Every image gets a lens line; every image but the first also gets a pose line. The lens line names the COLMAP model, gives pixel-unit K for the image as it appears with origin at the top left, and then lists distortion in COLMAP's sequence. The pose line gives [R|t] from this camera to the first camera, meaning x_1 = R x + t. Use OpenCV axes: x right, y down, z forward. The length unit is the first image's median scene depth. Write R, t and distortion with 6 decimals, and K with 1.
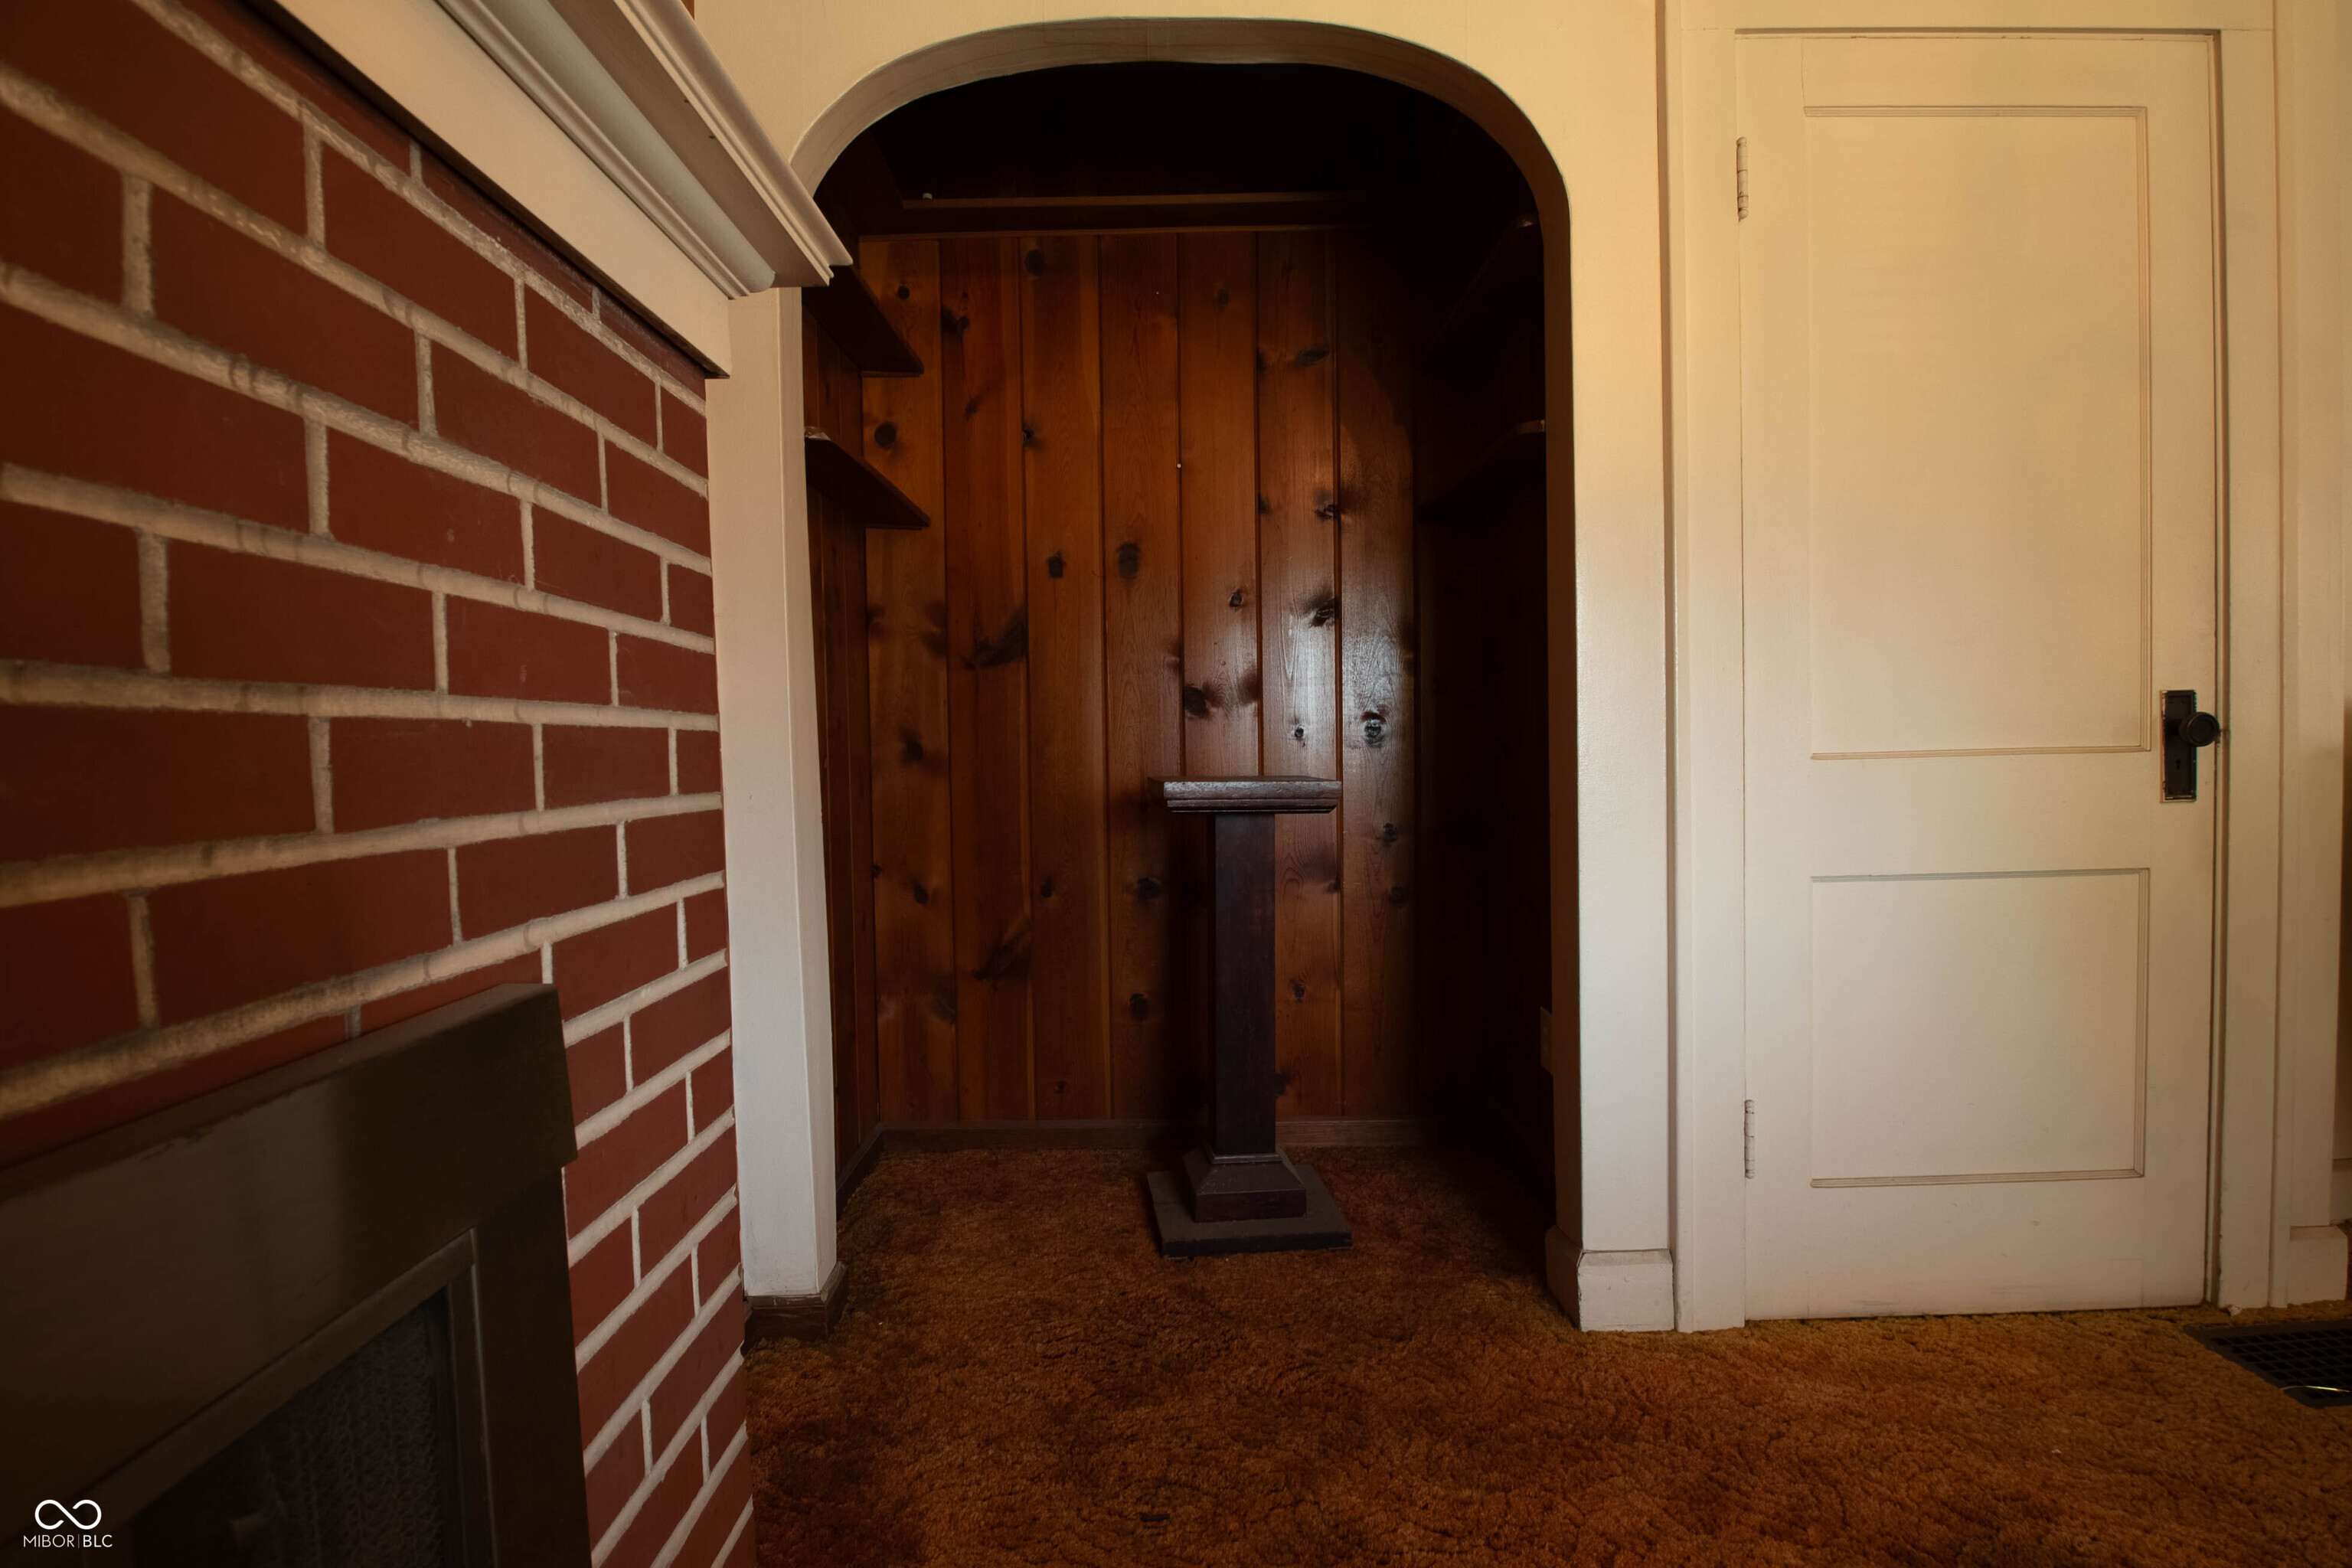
lens RADIAL K [[1219.1, 0, 1181.3], [0, 1219.1, 782.0], [0, 0, 1]] dist [-0.000050, -0.000007]
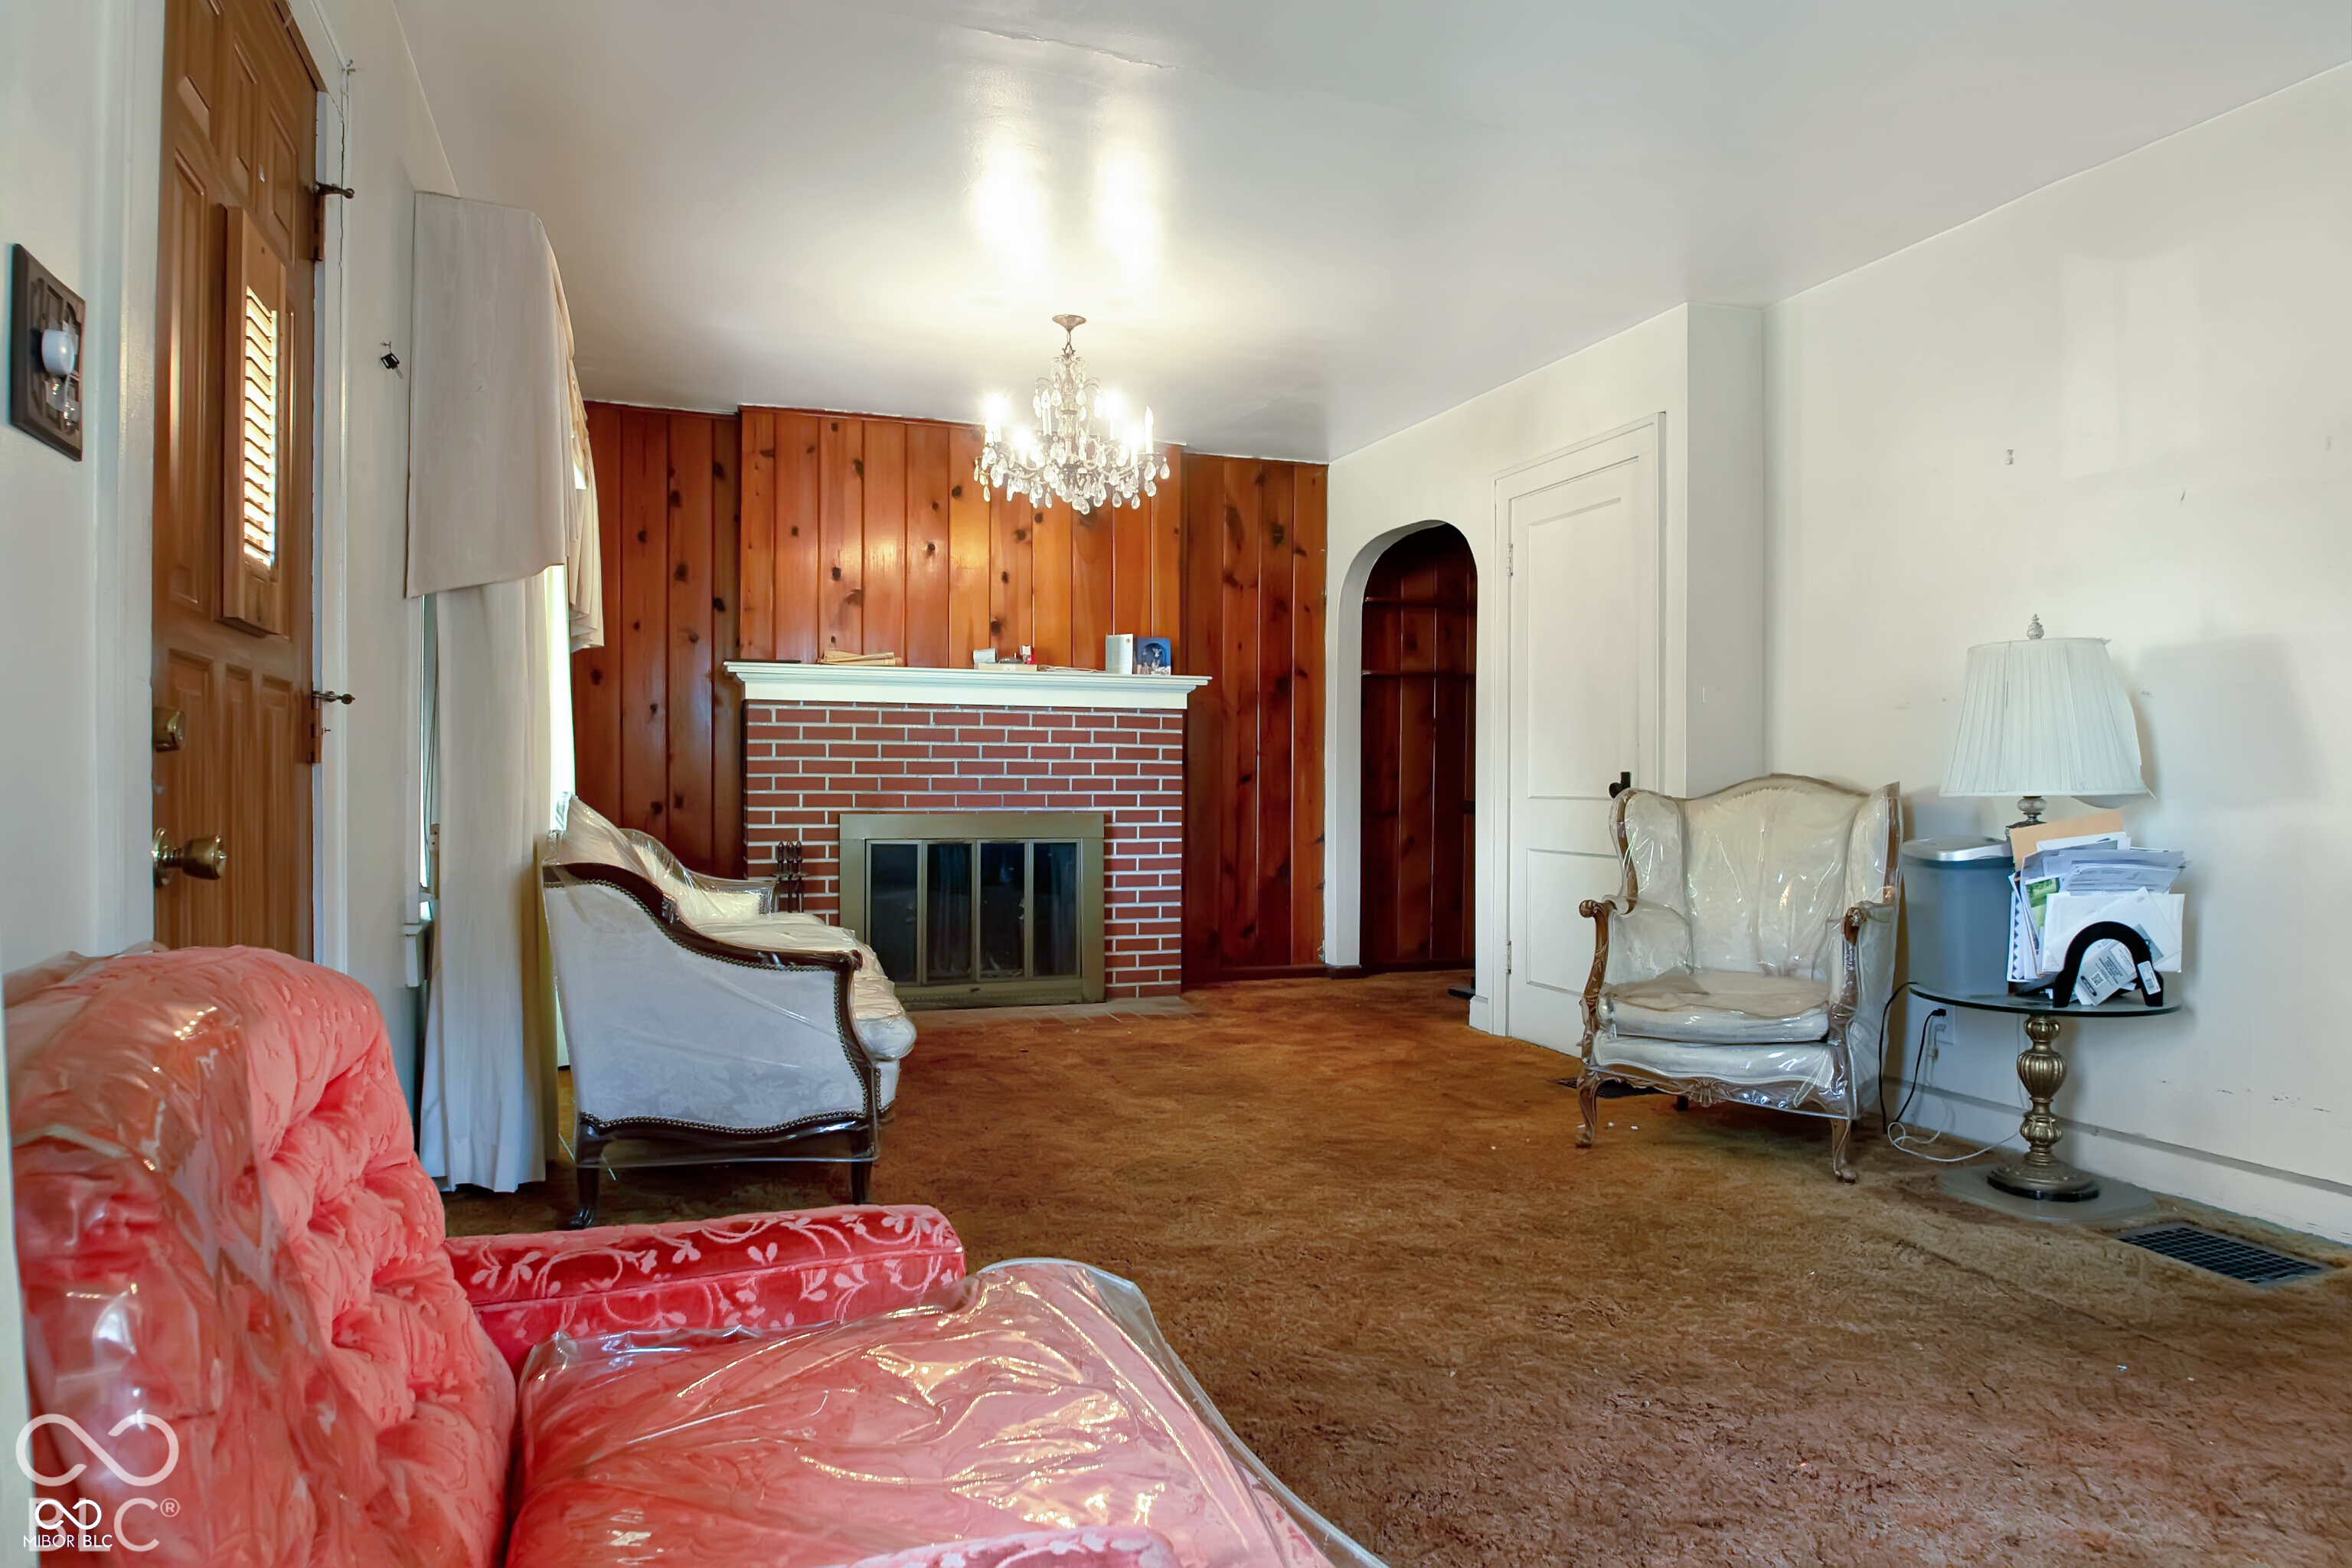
lens RADIAL K [[1420.3, 0, 1174.3], [0, 1420.3, 788.9], [0, 0, 1]] dist [-0.024977, -0.009076]
pose [[0.328591, 0.023060, -0.944191, 8.446532], [-0.038810, 0.999187, 0.010896, -0.106034], [0.943674, 0.033064, 0.329219, -1.573871]]
